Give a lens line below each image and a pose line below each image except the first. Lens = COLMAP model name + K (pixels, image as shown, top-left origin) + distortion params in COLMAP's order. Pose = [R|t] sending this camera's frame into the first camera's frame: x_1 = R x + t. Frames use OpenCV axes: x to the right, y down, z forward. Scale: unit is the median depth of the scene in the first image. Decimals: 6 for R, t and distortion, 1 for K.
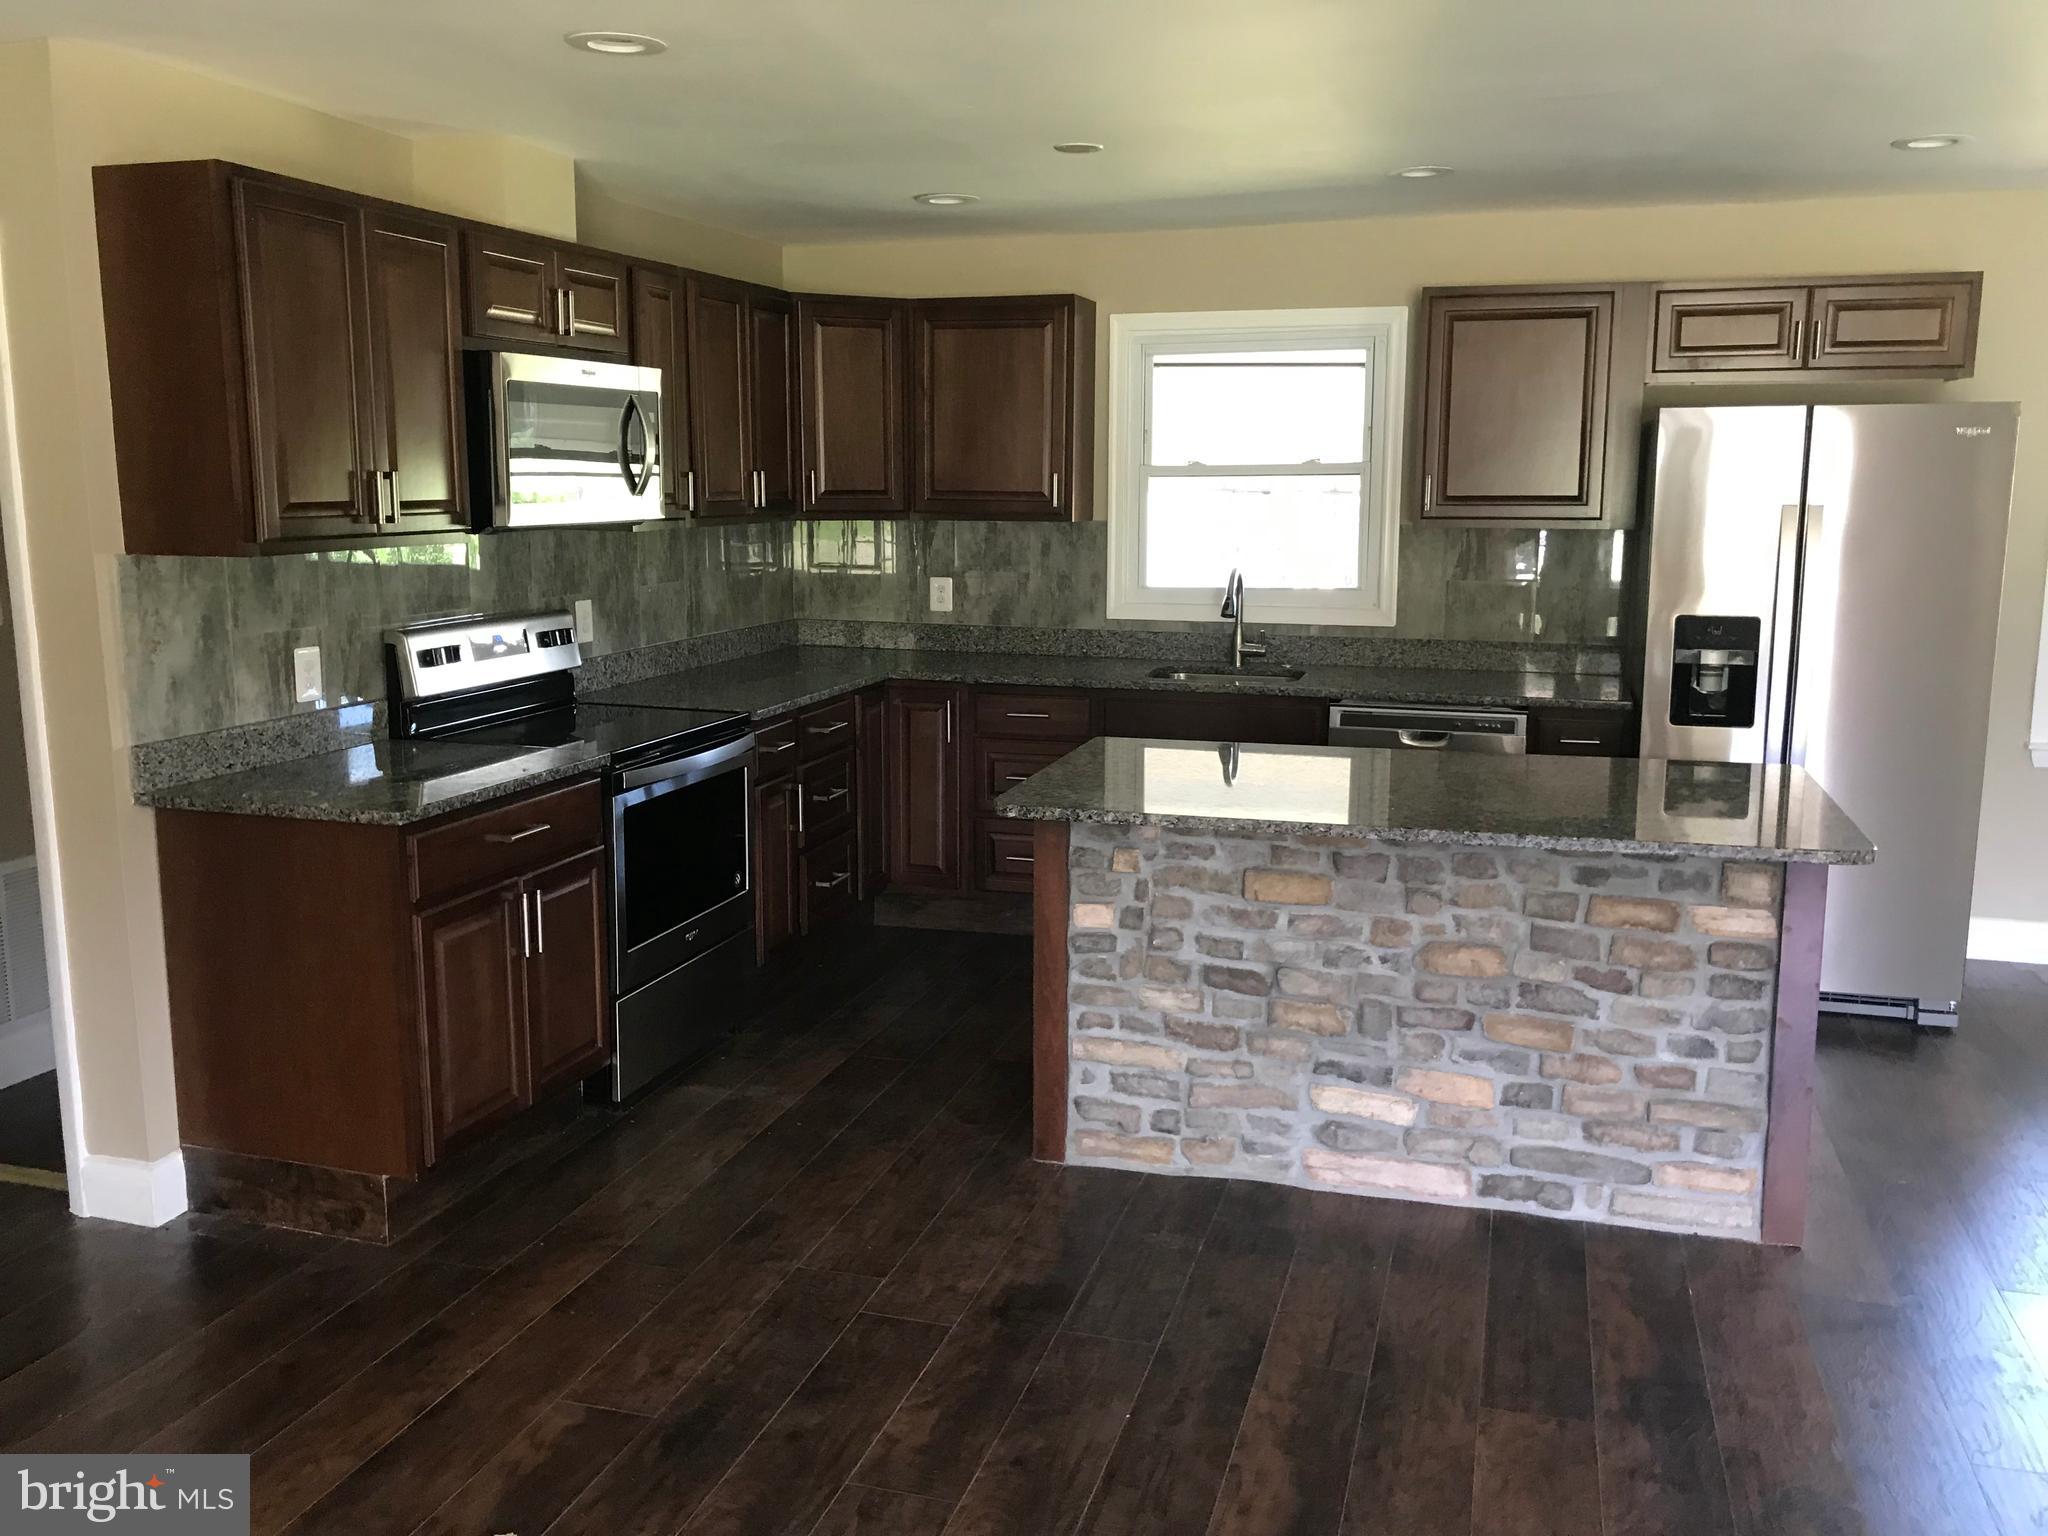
lens RADIAL K [[1715.9, 0, 1024.0], [0, 1715.9, 768.0], [0, 0, 1]] dist [0.049559, -0.017290]
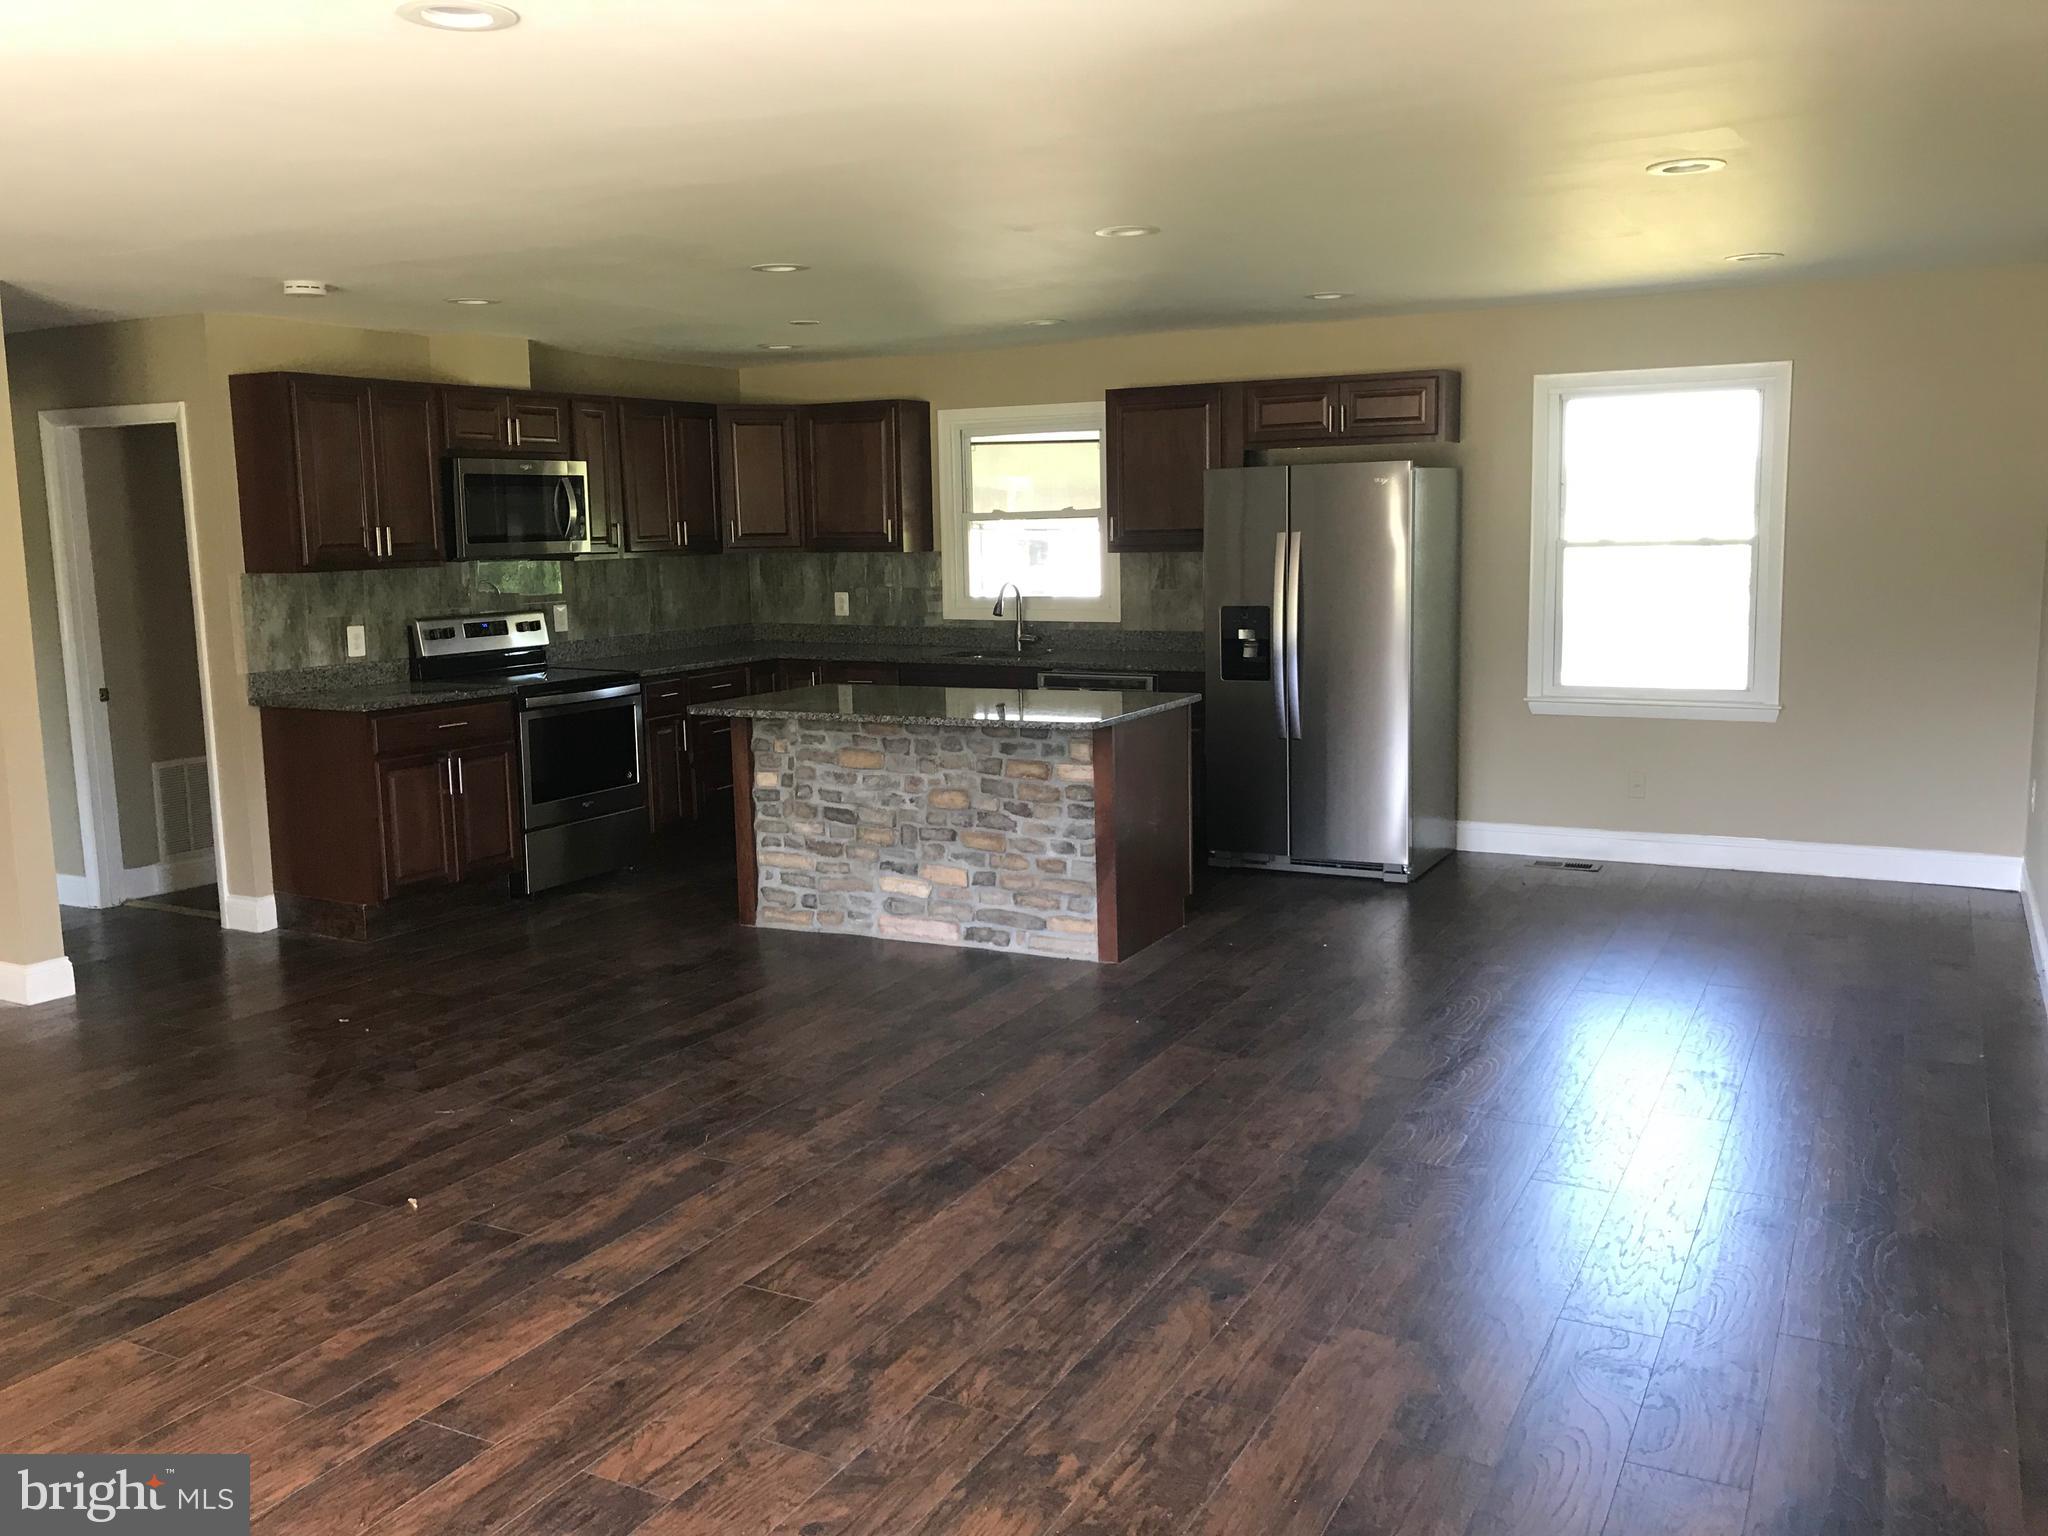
lens RADIAL K [[1715.9, 0, 1024.0], [0, 1715.9, 768.0], [0, 0, 1]] dist [0.049559, -0.017290]
pose [[0.982762, 0.007853, -0.184707, 0.621922], [-0.012355, 0.999654, -0.023234, 0.114534], [0.184461, 0.025115, 0.982519, -0.649310]]
